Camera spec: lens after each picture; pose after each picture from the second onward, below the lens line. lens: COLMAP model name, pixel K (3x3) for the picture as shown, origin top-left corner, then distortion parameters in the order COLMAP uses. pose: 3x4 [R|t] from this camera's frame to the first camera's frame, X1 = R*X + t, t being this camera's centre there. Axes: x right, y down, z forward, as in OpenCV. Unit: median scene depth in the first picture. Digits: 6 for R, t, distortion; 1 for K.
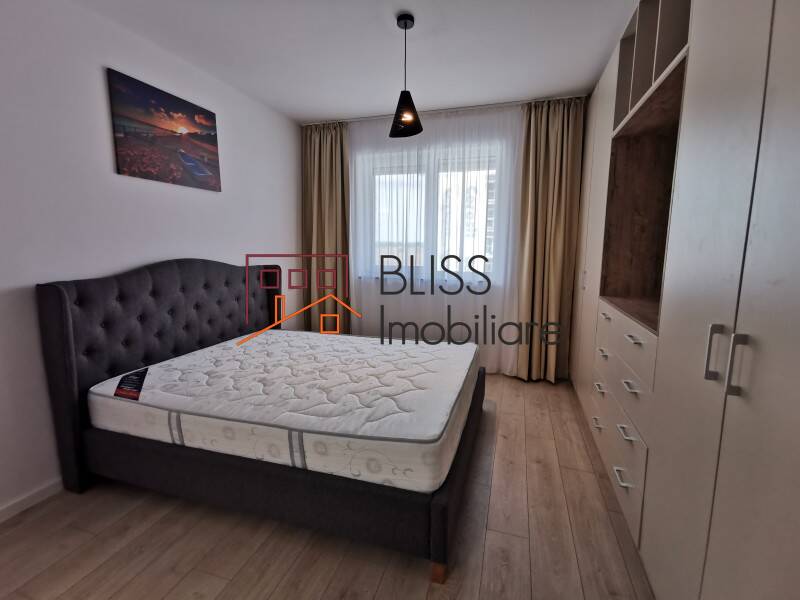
lens RADIAL K [[365.7, 0, 402.6], [0, 365.7, 296.4], [0, 0, 1]] dist [0.009580, 0.000106]
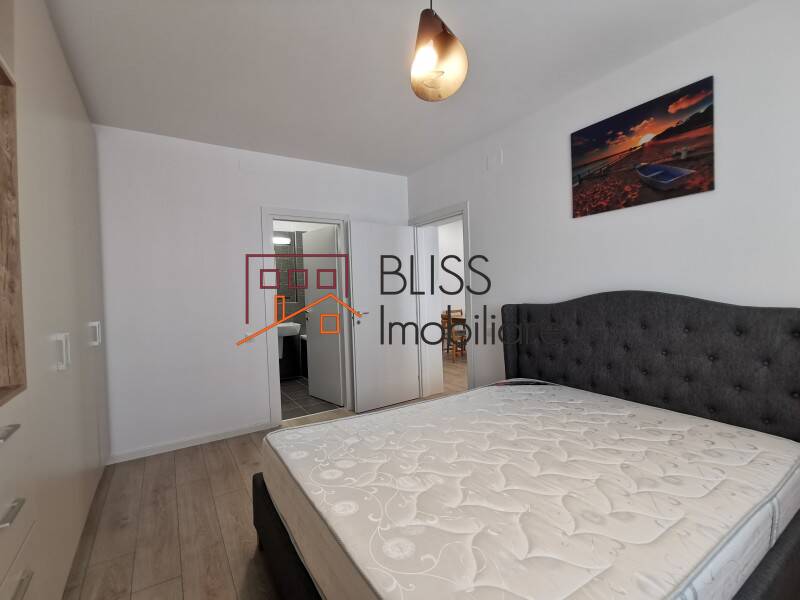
lens RADIAL K [[365.7, 0, 400.5], [0, 365.7, 304.5], [0, 0, 1]] dist [0.009580, 0.000106]
pose [[-0.639196, 0.036976, -0.768155, 0.424224], [-0.087206, 0.988916, 0.120169, -0.128971], [0.764084, 0.143799, -0.628886, 1.157570]]
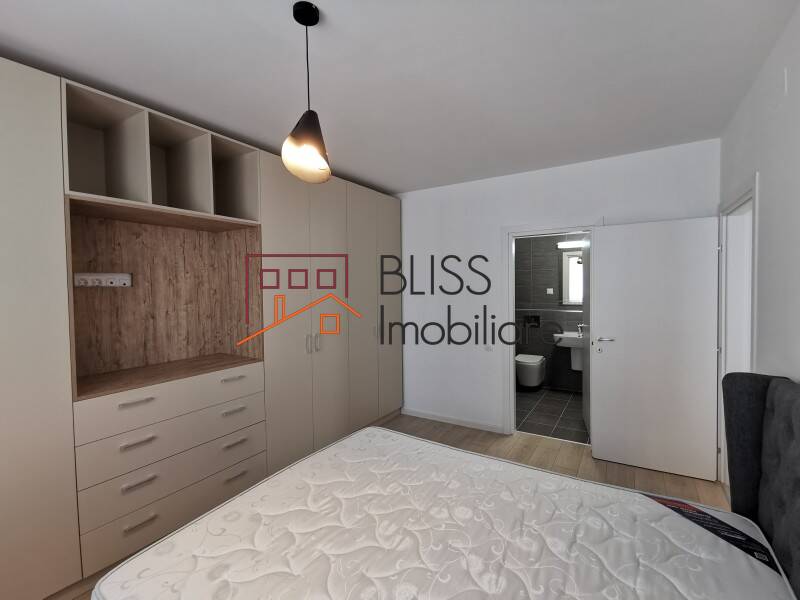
lens RADIAL K [[365.7, 0, 402.7], [0, 365.7, 300.1], [0, 0, 1]] dist [0.009580, 0.000106]
pose [[-0.966397, -0.000260, 0.257055, -0.272349], [0.048164, 0.982106, 0.182065, -0.278165], [-0.252503, 0.188328, -0.949092, 1.390187]]
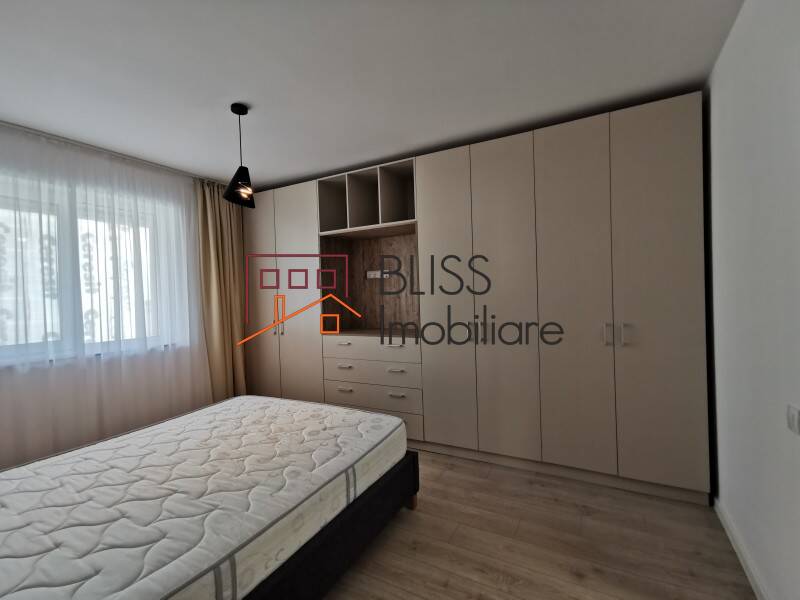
lens RADIAL K [[365.7, 0, 397.1], [0, 365.7, 299.5], [0, 0, 1]] dist [0.009580, 0.000106]
pose [[0.209250, -0.025868, 0.977520, -0.815311], [0.173120, 0.984839, -0.010996, -0.062680], [-0.962416, 0.171530, 0.210556, 0.324797]]
